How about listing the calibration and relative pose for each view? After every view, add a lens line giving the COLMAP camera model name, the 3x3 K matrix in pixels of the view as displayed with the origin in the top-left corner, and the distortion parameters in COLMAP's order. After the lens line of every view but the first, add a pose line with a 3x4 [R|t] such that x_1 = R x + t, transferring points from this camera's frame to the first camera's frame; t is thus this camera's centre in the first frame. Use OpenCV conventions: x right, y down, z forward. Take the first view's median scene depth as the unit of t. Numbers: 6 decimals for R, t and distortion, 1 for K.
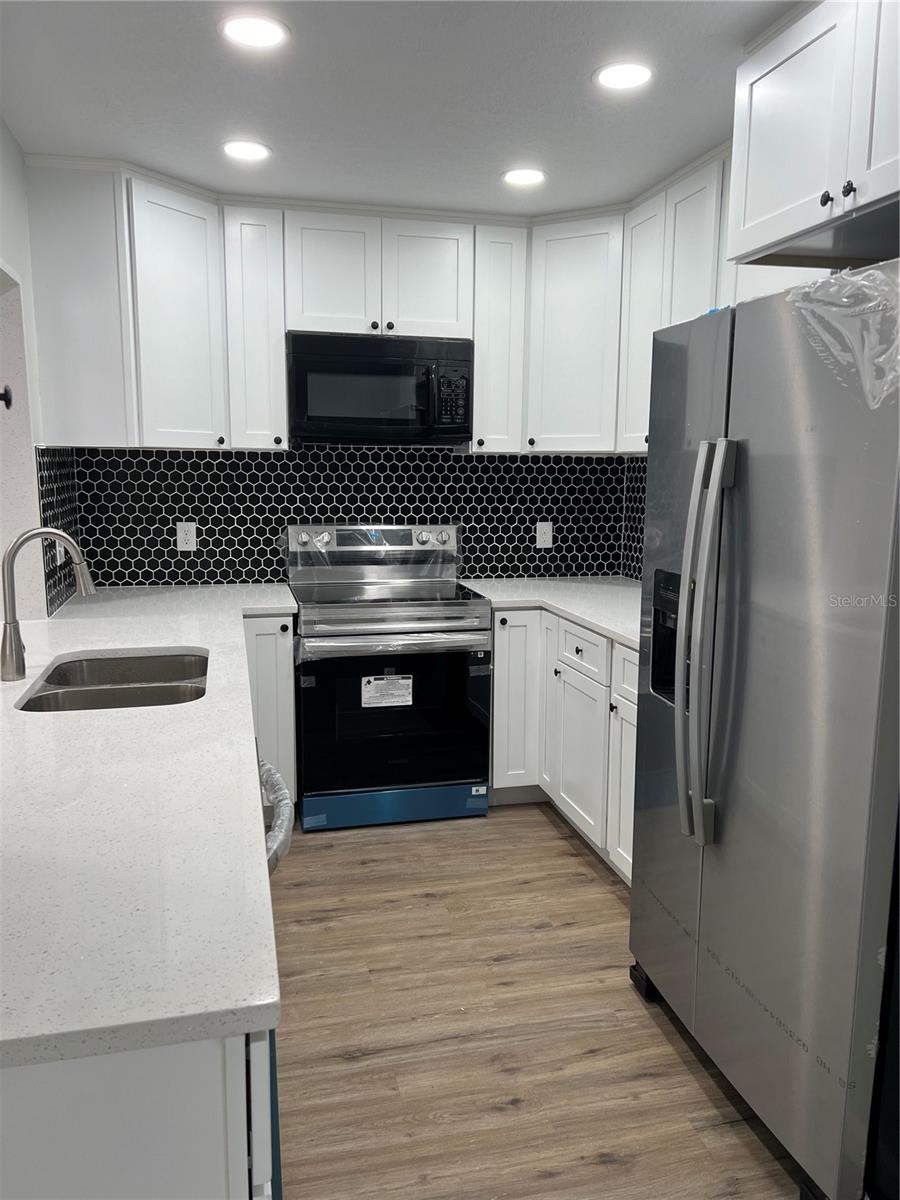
lens RADIAL K [[915.2, 0, 448.1], [0, 915.2, 602.3], [0, 0, 1]] dist [0.045586, -0.065272]
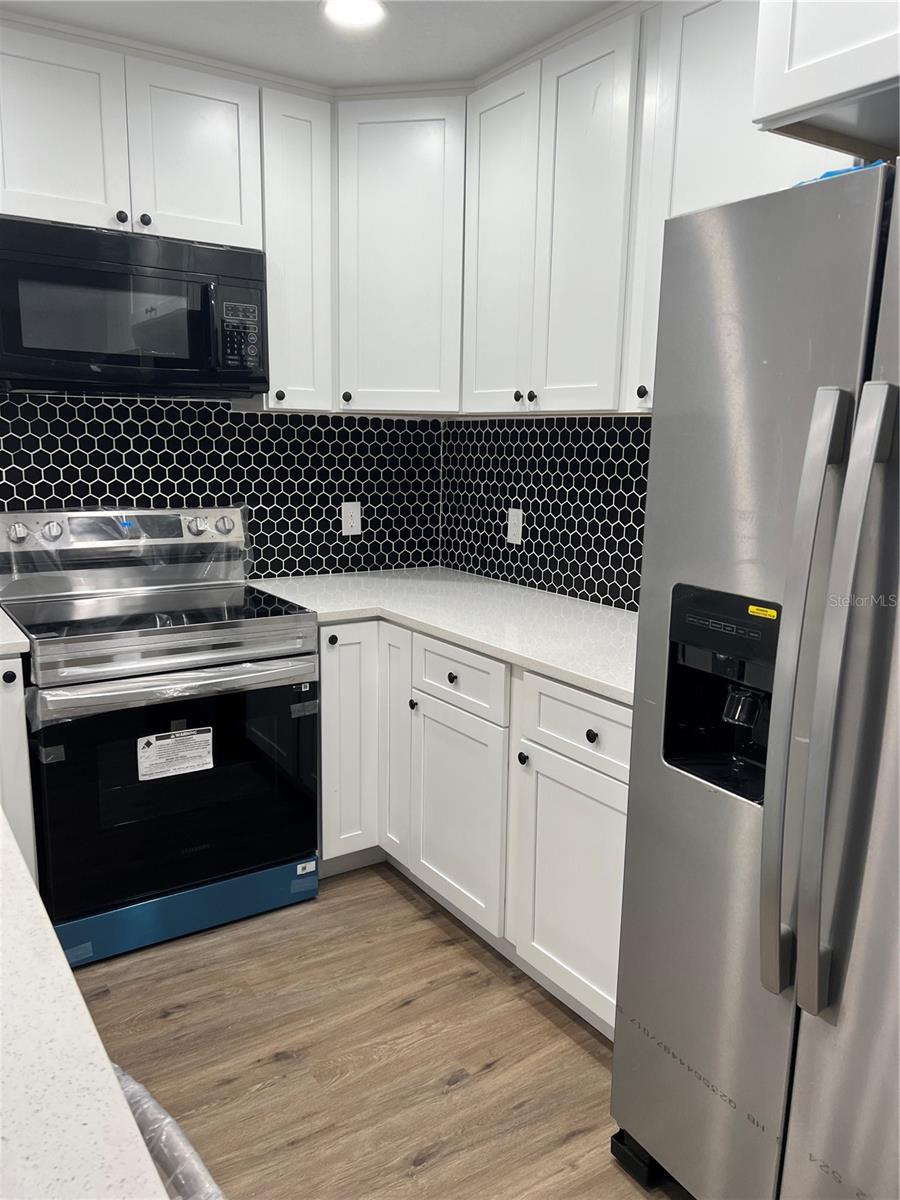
lens RADIAL K [[915.2, 0, 458.9], [0, 915.2, 611.8], [0, 0, 1]] dist [0.045586, -0.065272]
pose [[0.939755, -0.055153, 0.337370, -0.092402], [0.040020, 0.997863, 0.051654, -0.036275], [-0.339498, -0.035040, 0.939954, 0.269623]]
